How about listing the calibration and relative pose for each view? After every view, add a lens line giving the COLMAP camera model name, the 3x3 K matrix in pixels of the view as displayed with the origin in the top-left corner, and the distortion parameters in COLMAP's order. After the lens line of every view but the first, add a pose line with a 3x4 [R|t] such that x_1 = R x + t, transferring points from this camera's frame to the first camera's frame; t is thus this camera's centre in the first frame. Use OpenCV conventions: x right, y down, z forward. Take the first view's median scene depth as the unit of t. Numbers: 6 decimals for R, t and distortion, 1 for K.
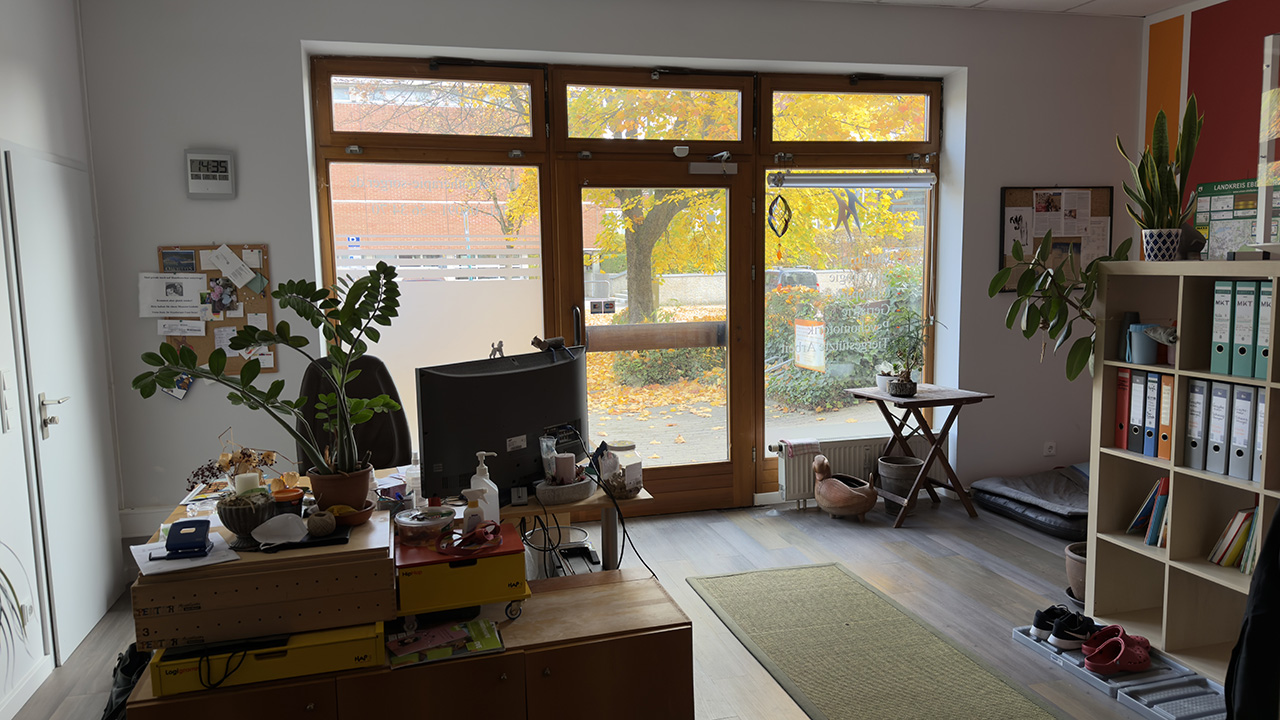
lens RADIAL K [[888.3, 0, 640.0], [0, 888.3, 360.0], [0, 0, 1]] dist [0.042792, -0.049679]
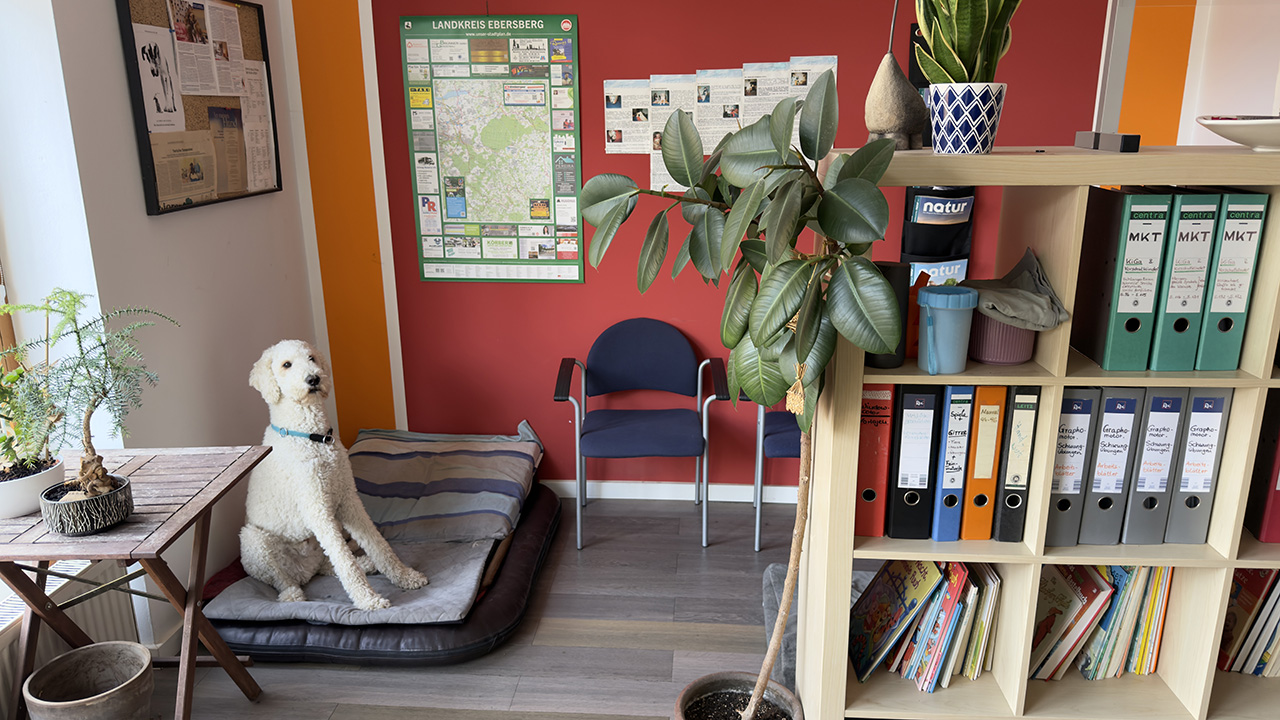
lens RADIAL K [[888.3, 0, 640.0], [0, 888.3, 360.0], [0, 0, 1]] dist [0.042792, -0.049679]
pose [[0.325620, -0.235866, 0.915609, 0.067485], [0.105722, 0.971395, 0.212638, -0.123275], [-0.939572, 0.027560, 0.341241, 1.005868]]
